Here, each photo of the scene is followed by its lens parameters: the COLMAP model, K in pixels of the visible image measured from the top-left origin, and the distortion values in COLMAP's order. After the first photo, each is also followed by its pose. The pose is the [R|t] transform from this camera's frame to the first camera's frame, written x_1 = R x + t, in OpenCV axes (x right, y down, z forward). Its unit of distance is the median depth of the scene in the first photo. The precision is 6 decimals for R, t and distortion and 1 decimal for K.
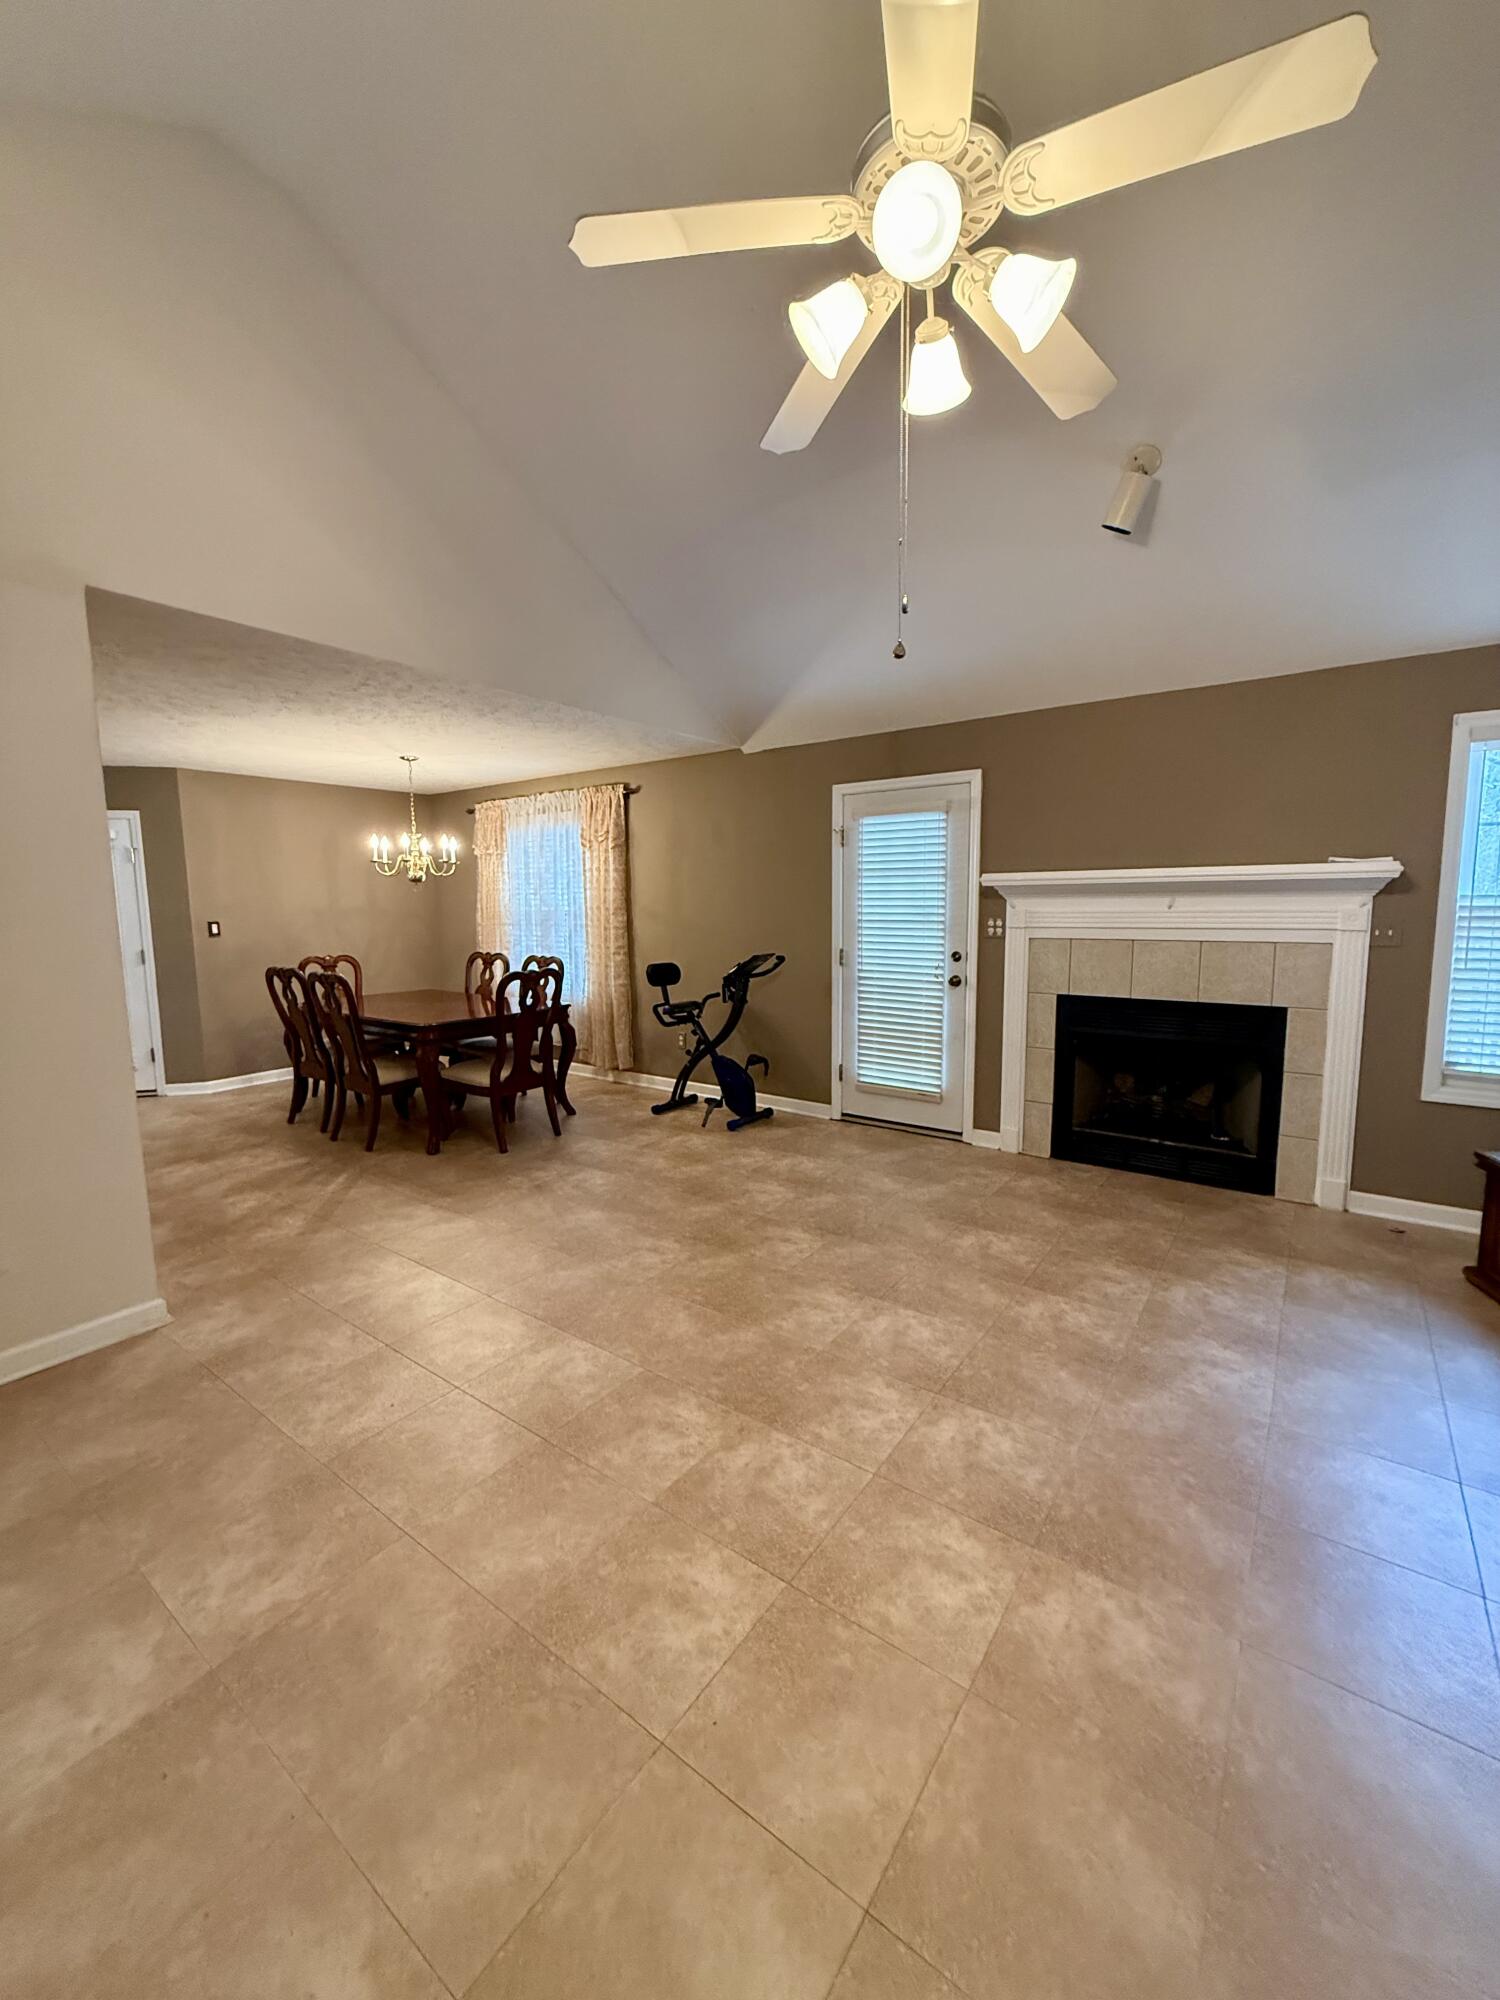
lens RADIAL K [[791.3, 0, 749.6], [0, 791.3, 992.8], [0, 0, 1]] dist [-0.002011, 0.000006]
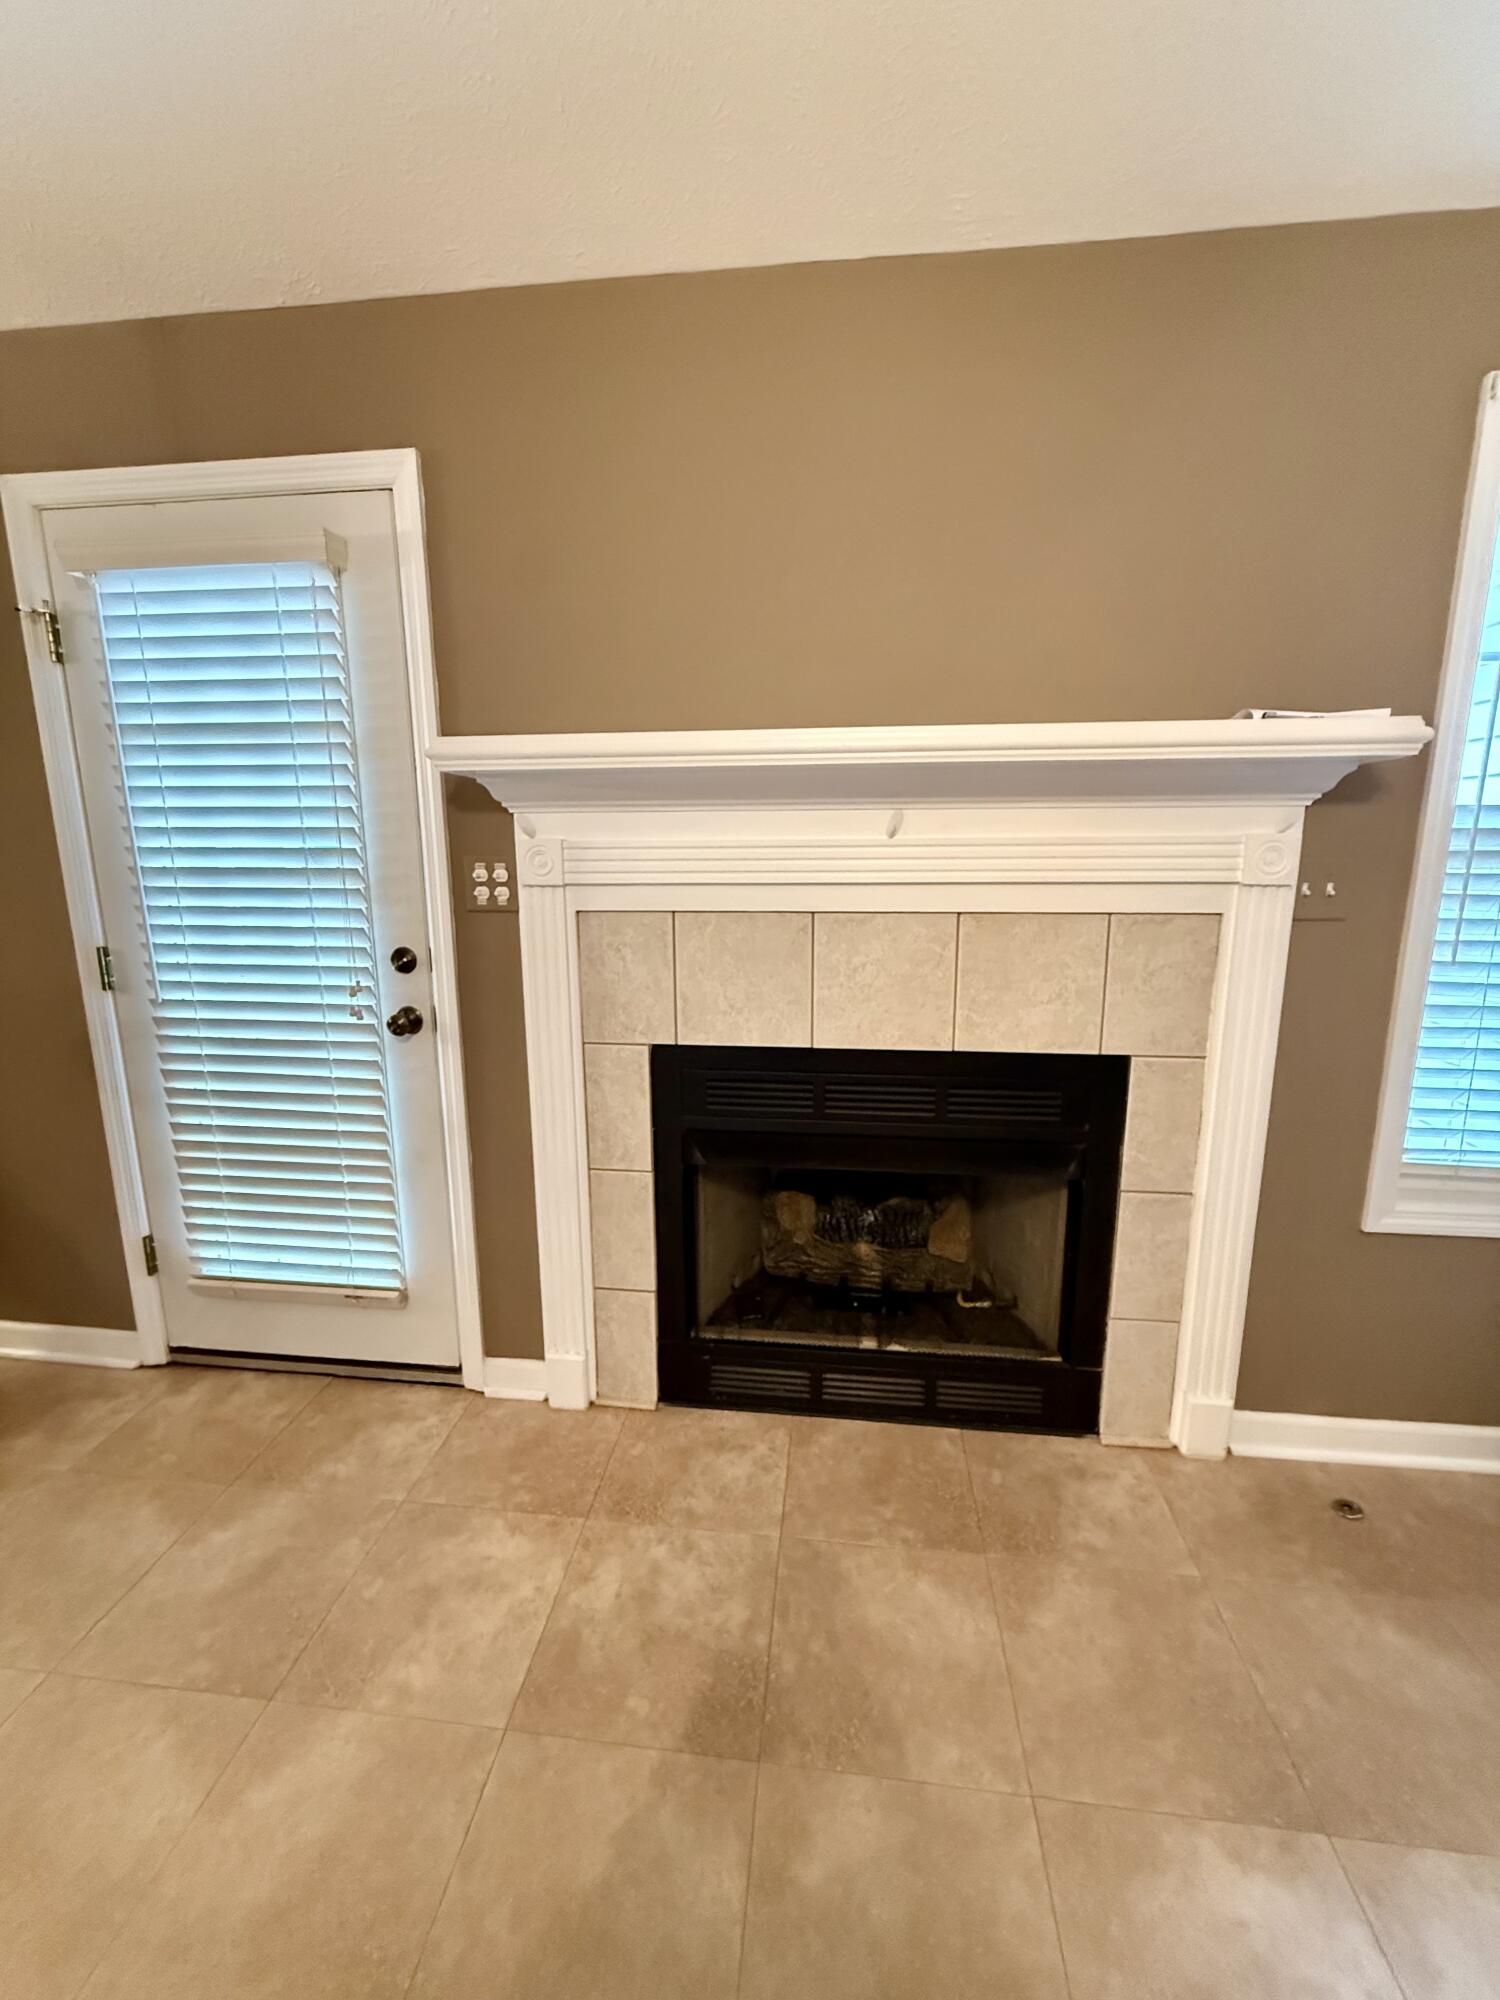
lens RADIAL K [[791.3, 0, 740.1], [0, 791.3, 995.3], [0, 0, 1]] dist [-0.002011, 0.000006]
pose [[0.866902, -0.093196, 0.489689, 0.219700], [0.053958, 0.994139, 0.093679, -0.058362], [-0.495550, -0.054788, 0.866850, 0.593777]]
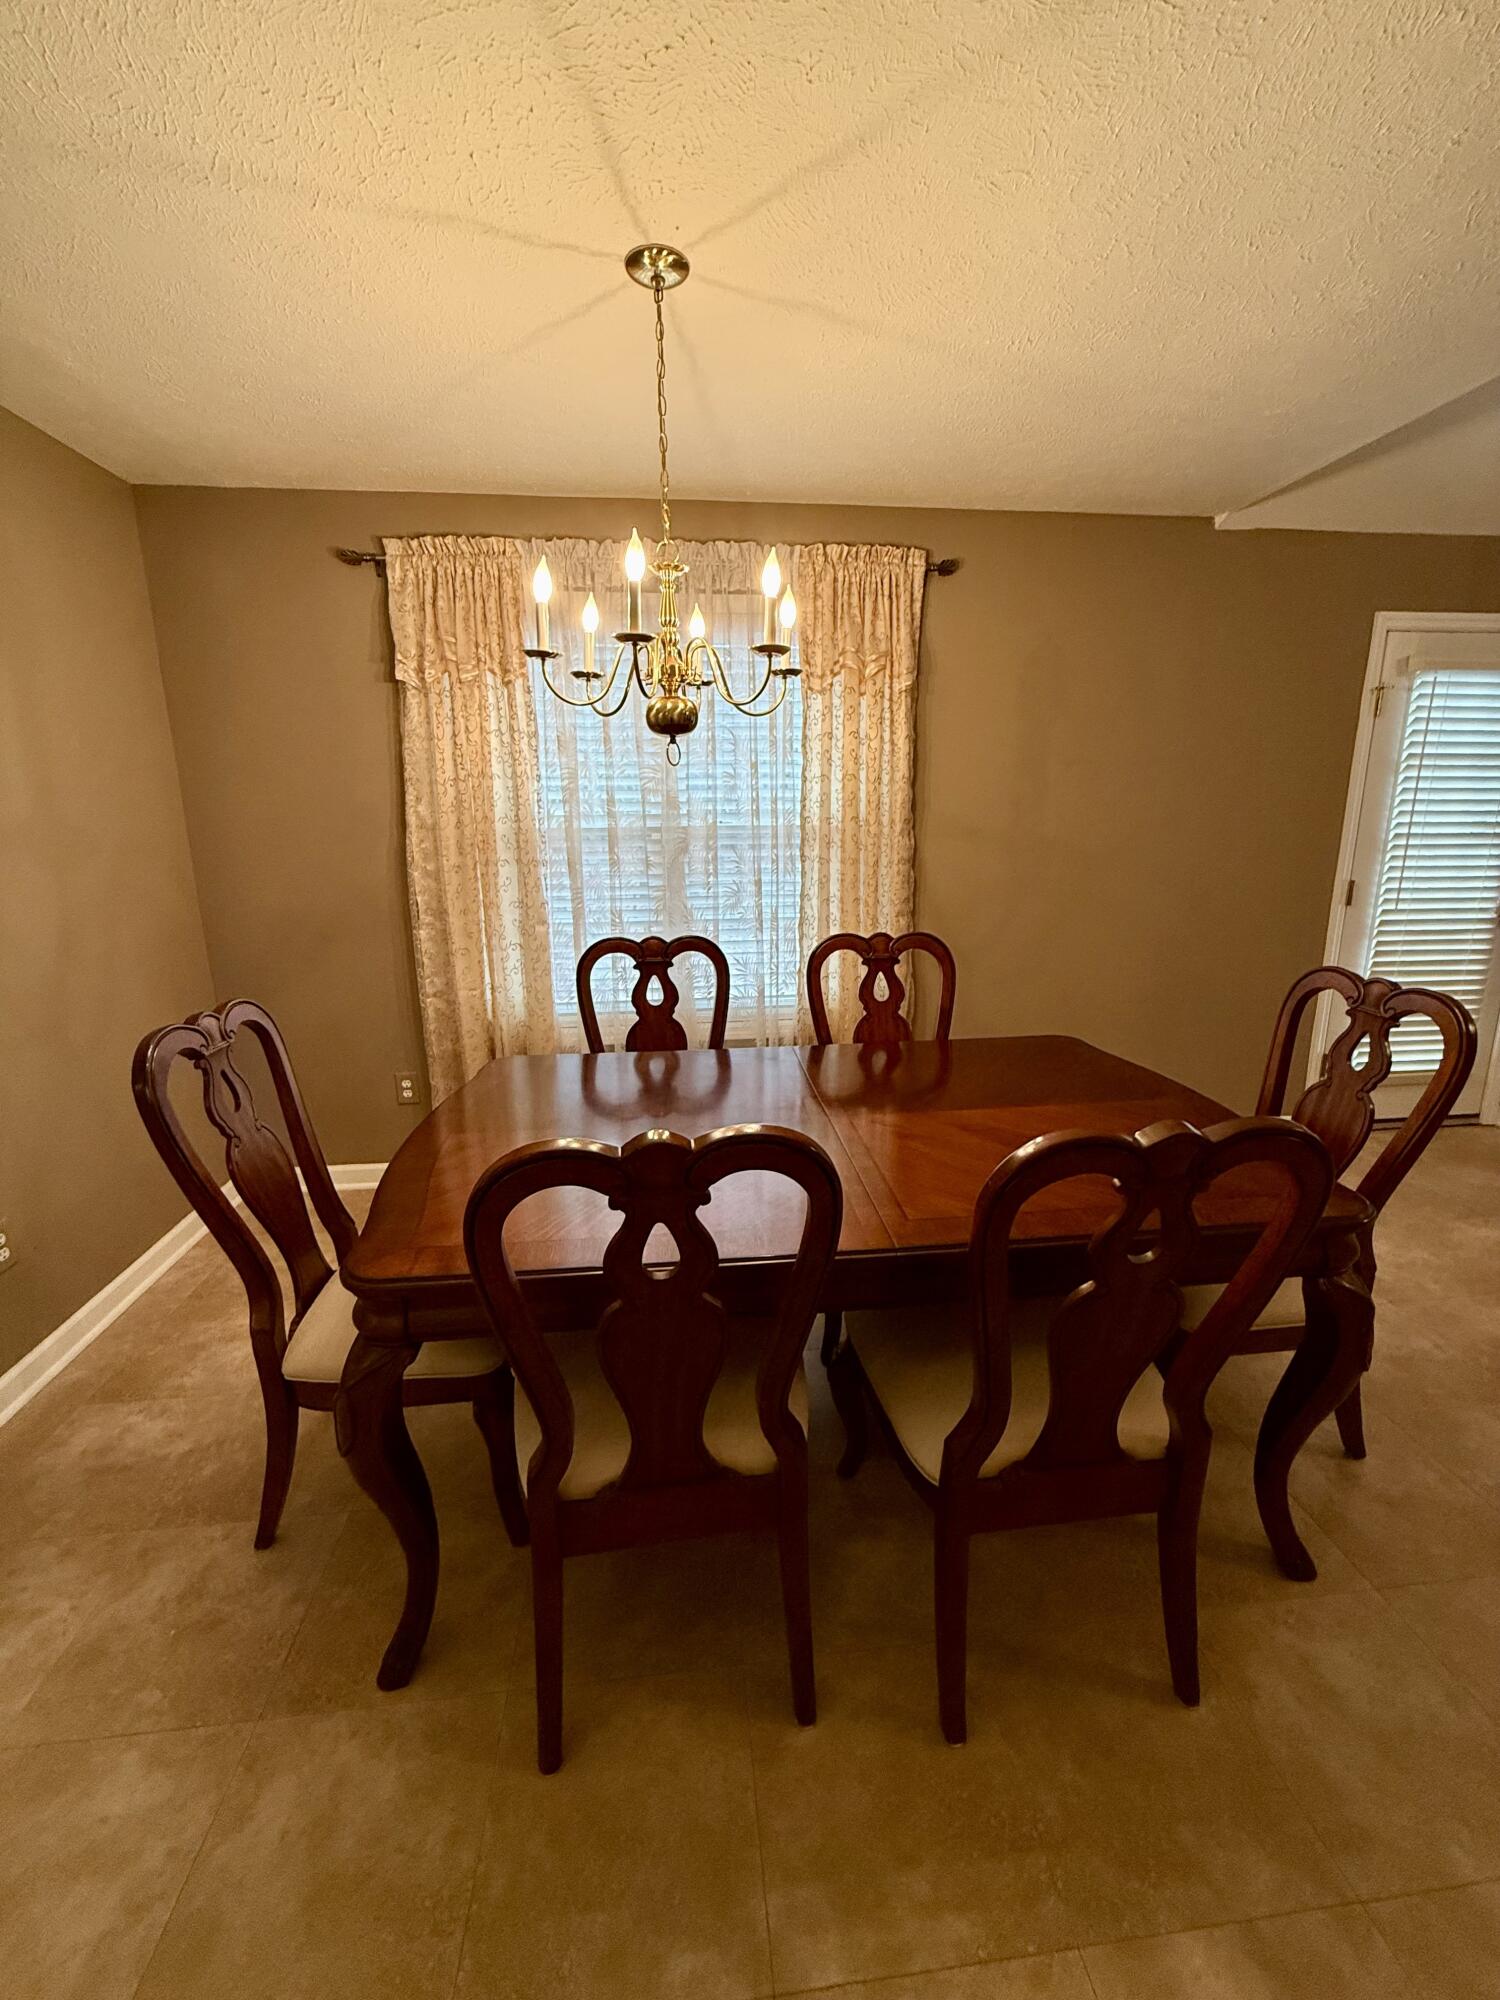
lens RADIAL K [[791.3, 0, 747.5], [0, 791.3, 995.9], [0, 0, 1]] dist [-0.002011, 0.000006]
pose [[0.754527, -0.155570, 0.637564, -0.777926], [0.074107, 0.985481, 0.152761, -0.111436], [-0.652072, -0.068015, 0.755100, 0.937629]]
